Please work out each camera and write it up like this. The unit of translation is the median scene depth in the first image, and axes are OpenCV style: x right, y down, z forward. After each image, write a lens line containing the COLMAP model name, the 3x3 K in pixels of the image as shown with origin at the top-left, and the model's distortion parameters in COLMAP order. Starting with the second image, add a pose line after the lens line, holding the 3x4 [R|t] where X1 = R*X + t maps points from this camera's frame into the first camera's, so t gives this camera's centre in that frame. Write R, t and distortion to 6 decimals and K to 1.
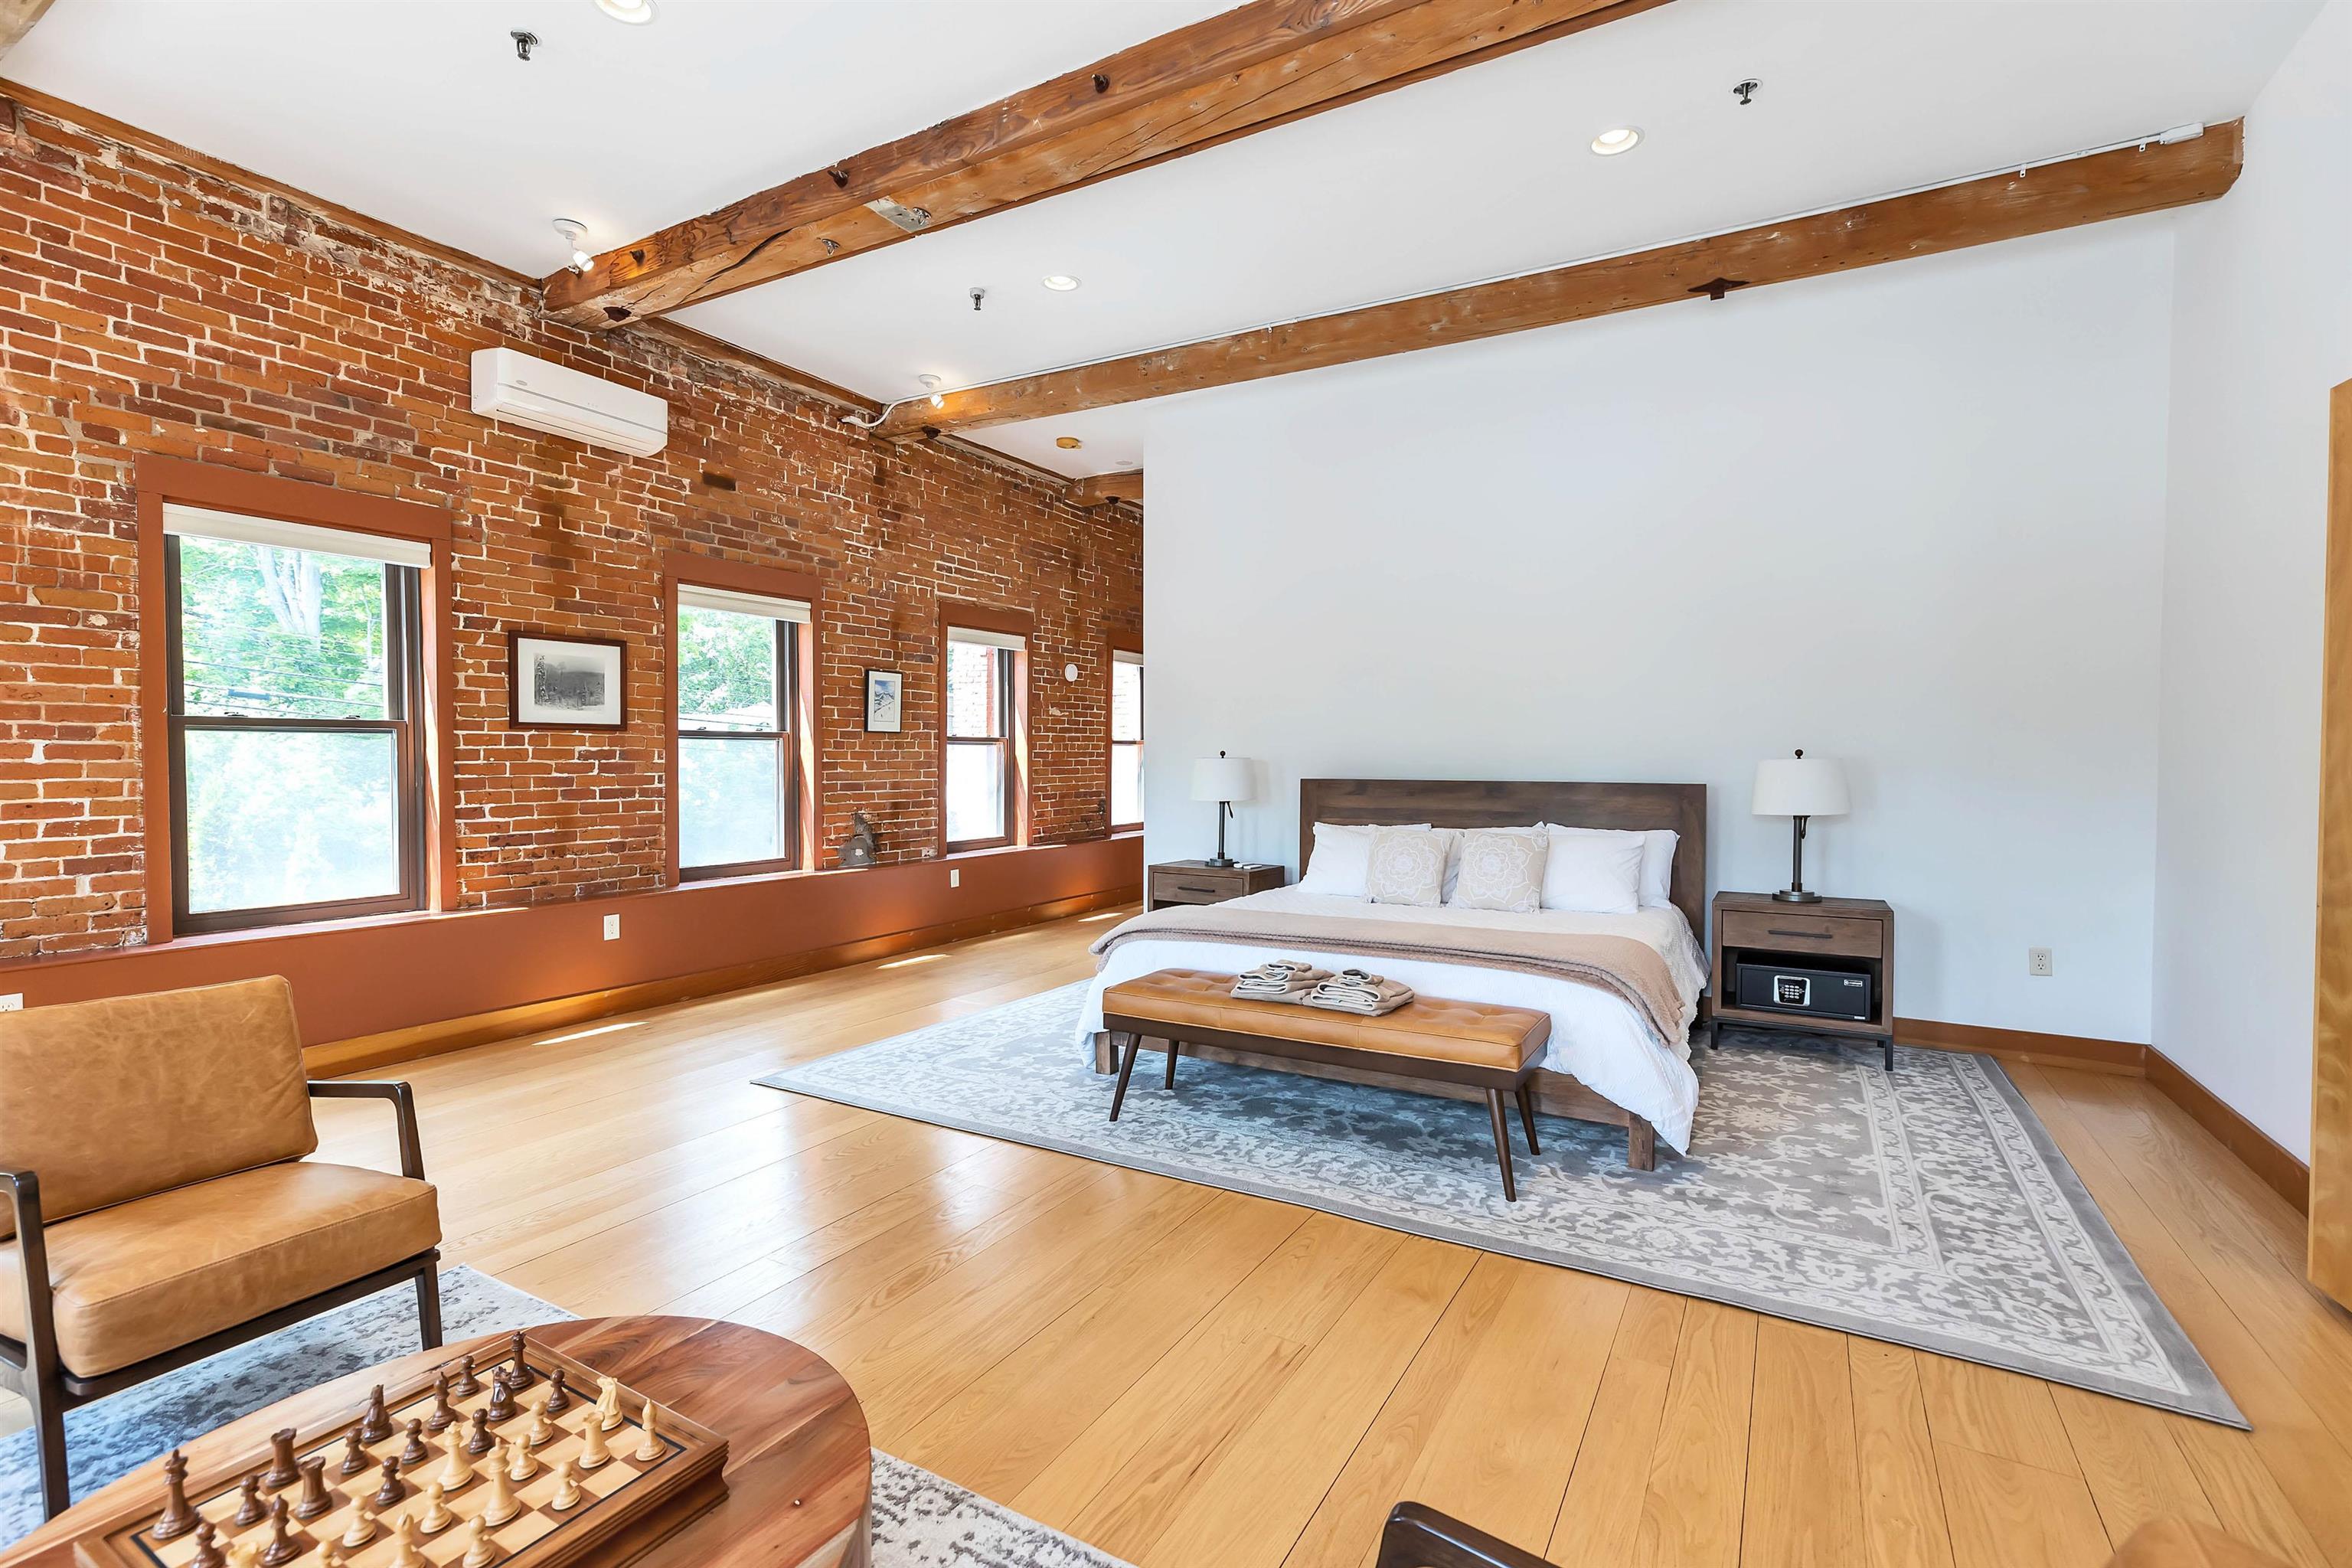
lens RADIAL K [[1055.1, 0, 1177.1], [0, 1055.1, 788.4], [0, 0, 1]] dist [-0.001574, -0.000252]
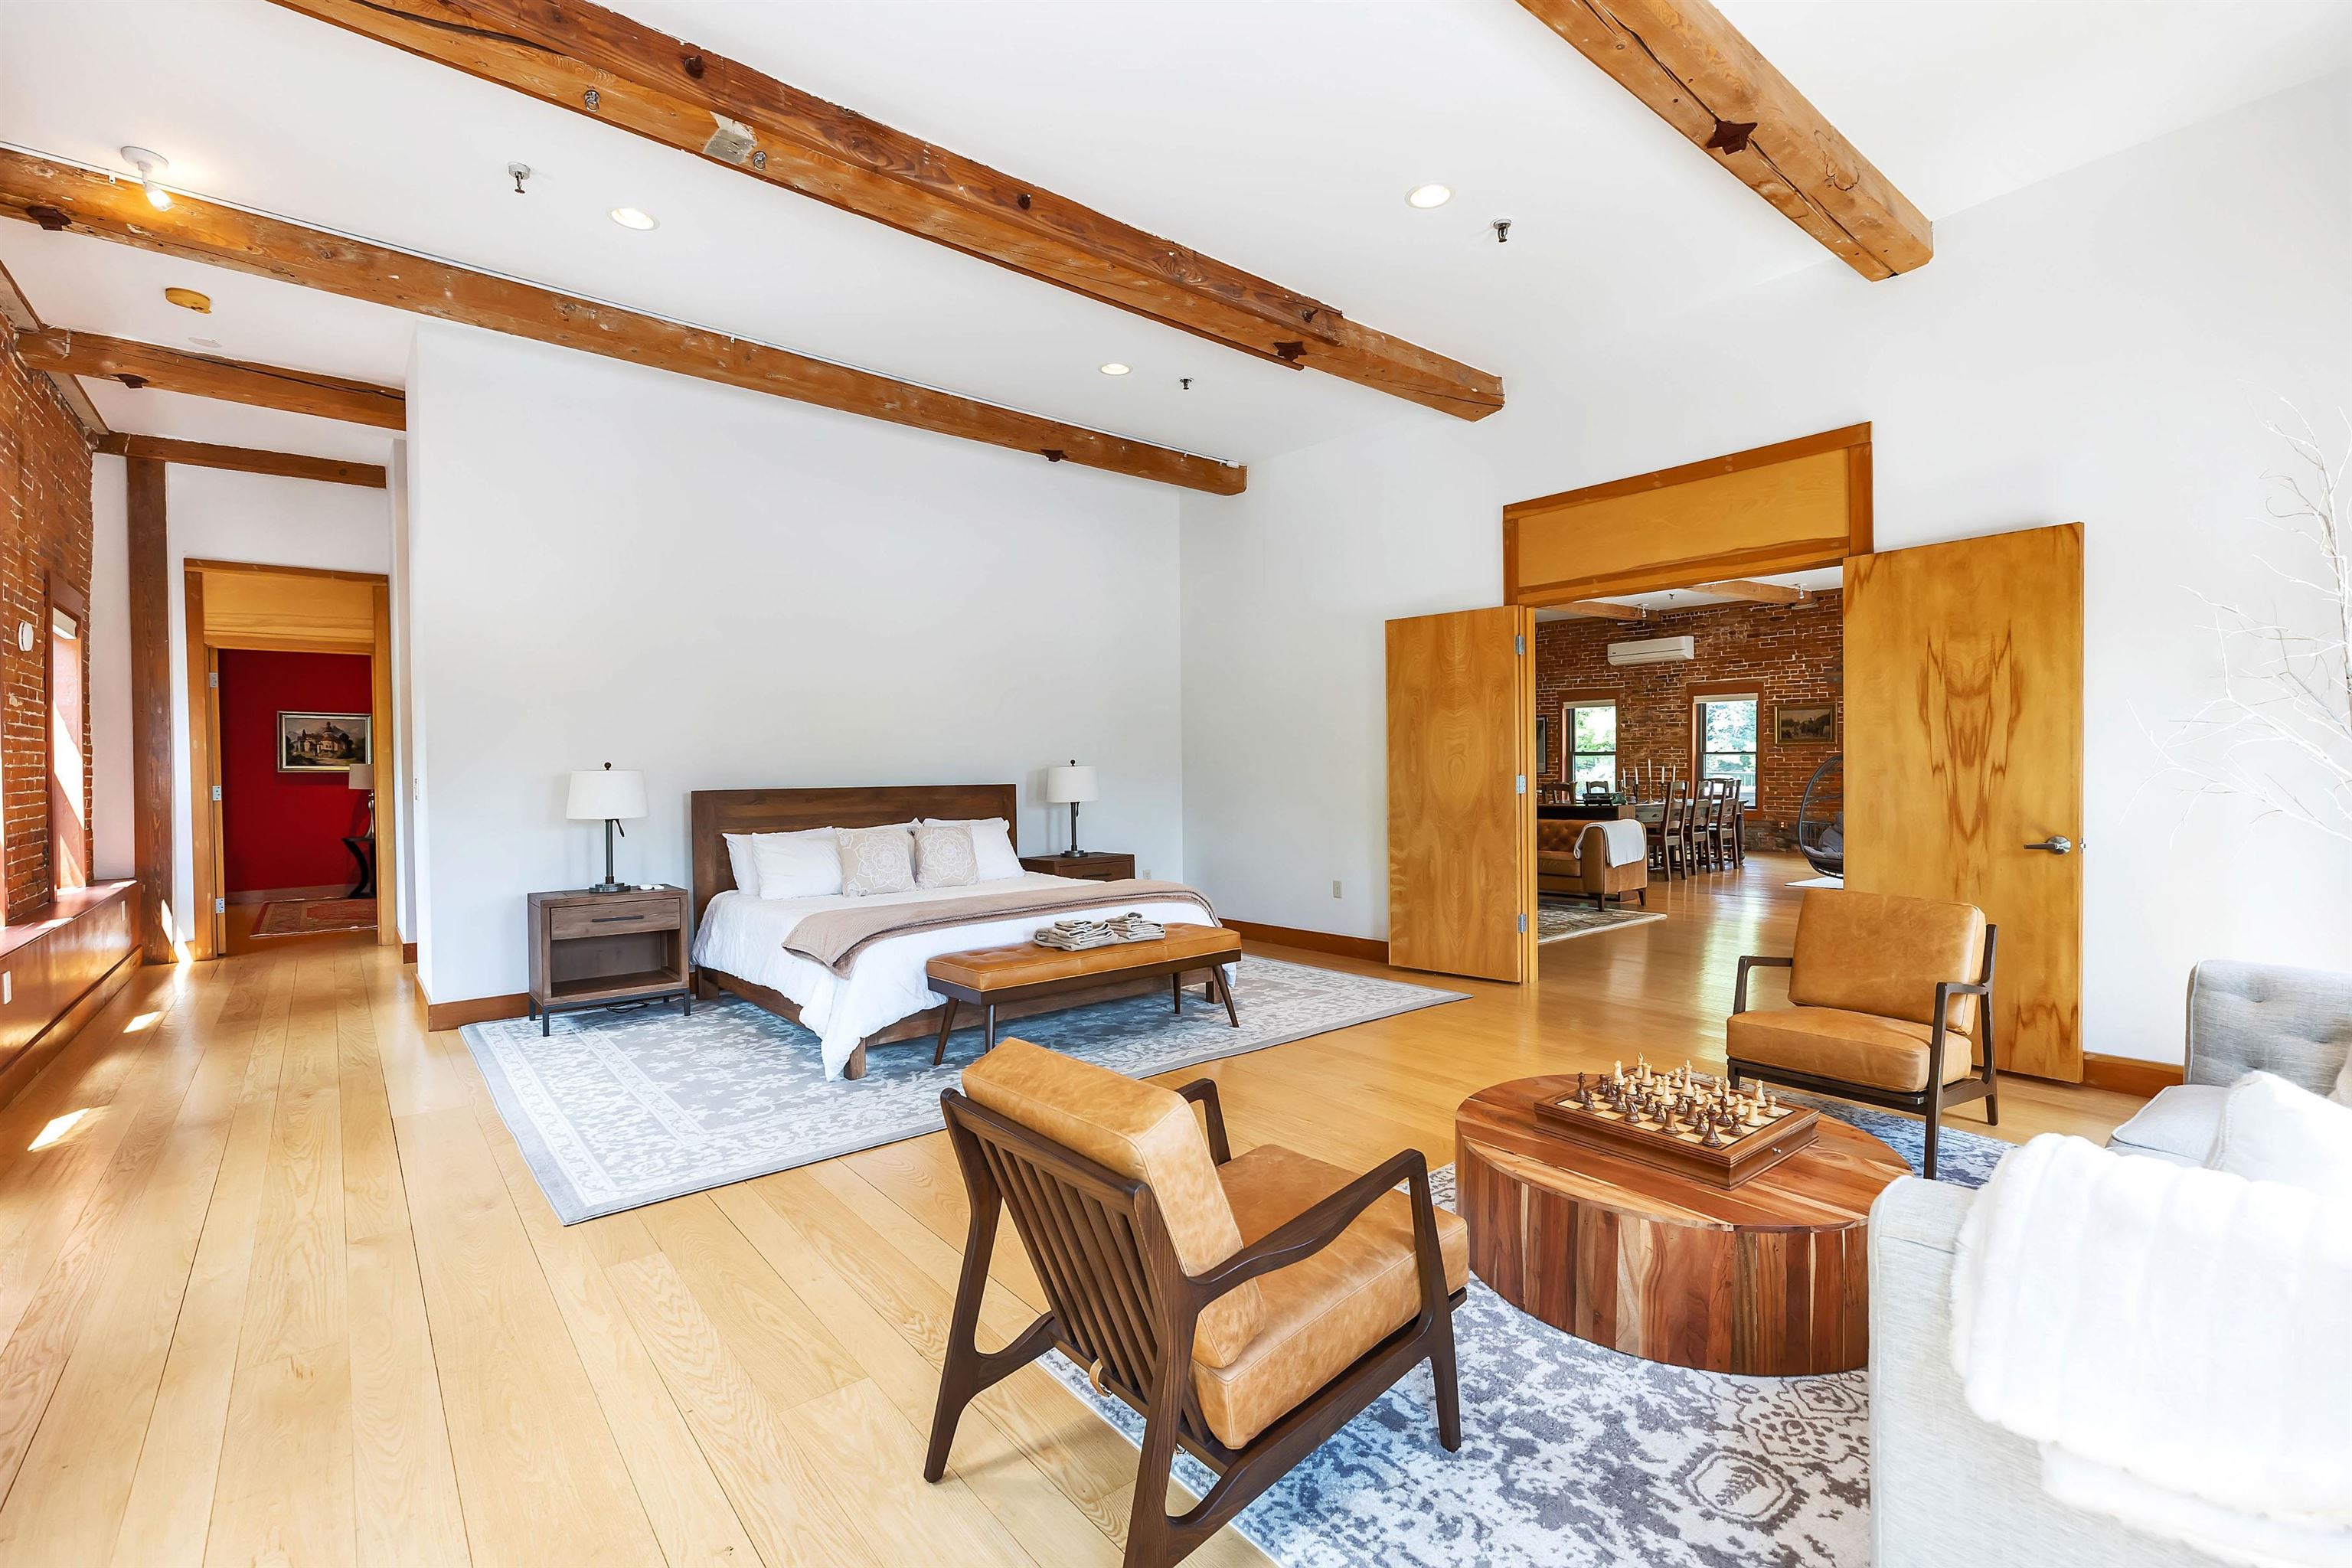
lens RADIAL K [[1055.1, 0, 1166.9], [0, 1055.1, 782.7], [0, 0, 1]] dist [-0.001574, -0.000252]
pose [[0.345826, -0.019379, 0.938098, -0.726816], [0.037124, 0.999286, 0.006958, -0.007787], [-0.937564, 0.032419, 0.346299, 0.287785]]
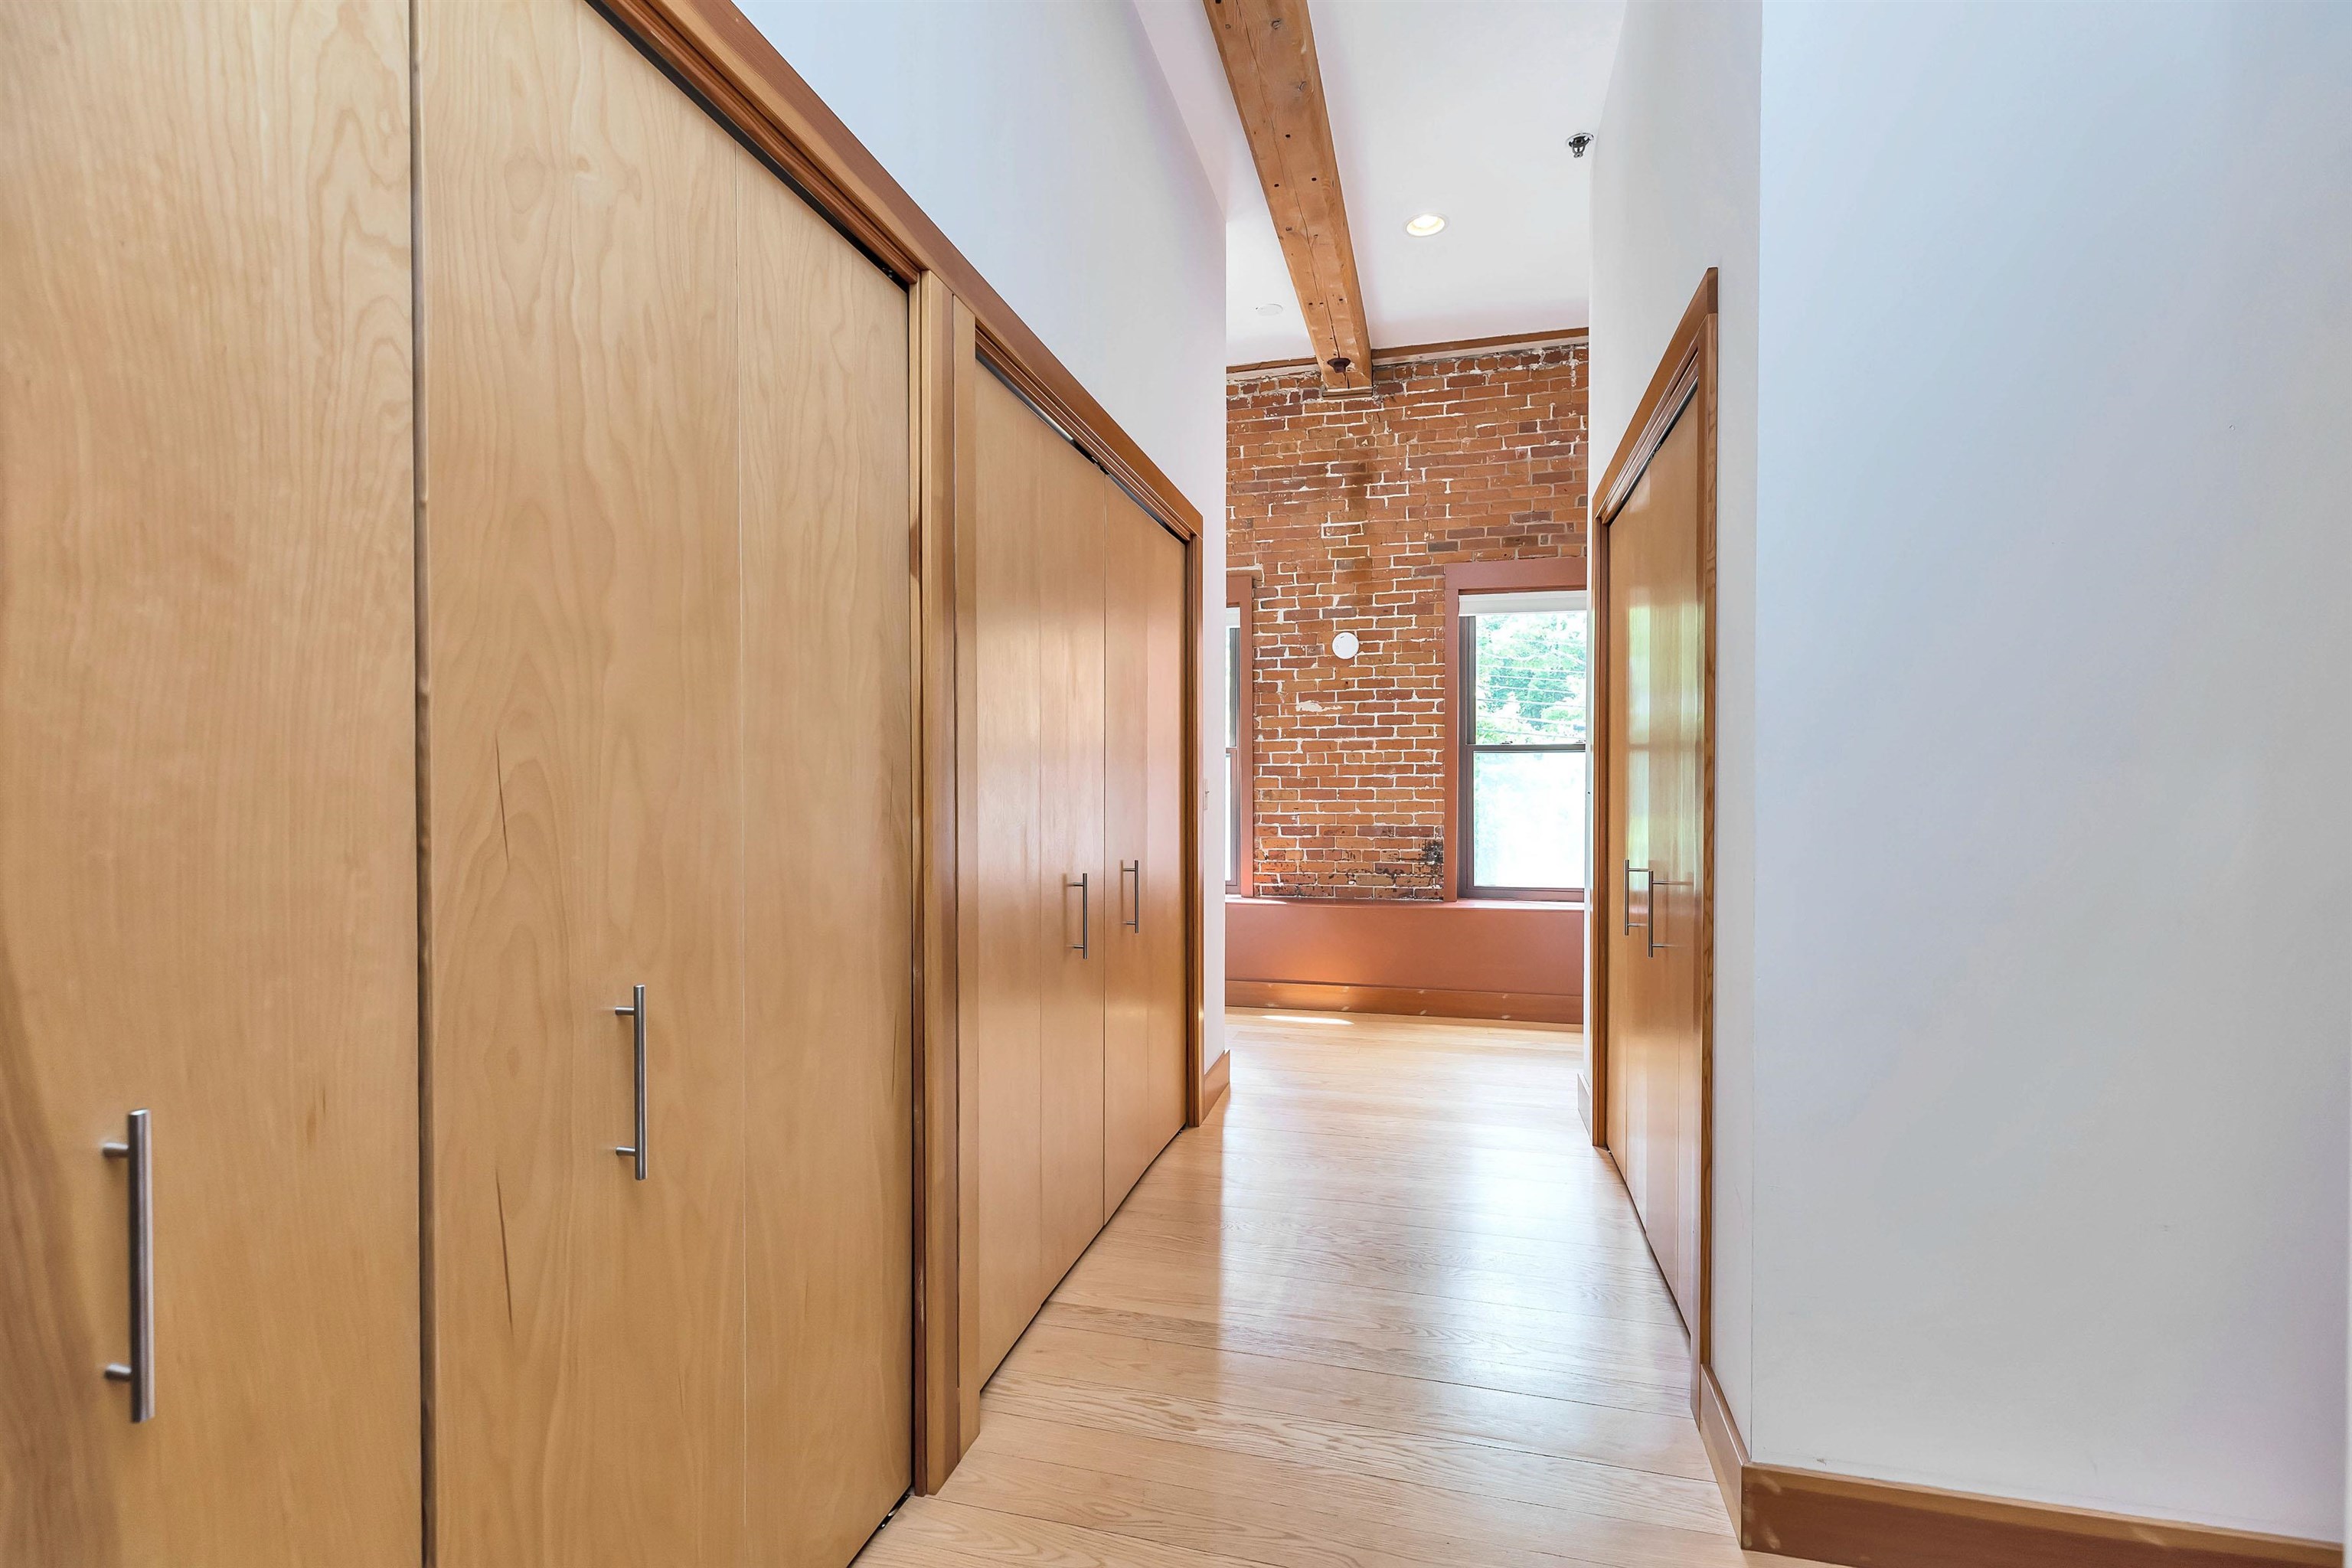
lens RADIAL K [[957.1, 0, 1195.9], [0, 957.1, 777.3], [0, 0, 1]] dist [-0.002311, -0.000044]
pose [[0.281925, 0.000958, -0.959436, 0.739109], [-0.024296, 0.999686, -0.006141, -0.034705], [0.959129, 0.025042, 0.281859, 1.223329]]
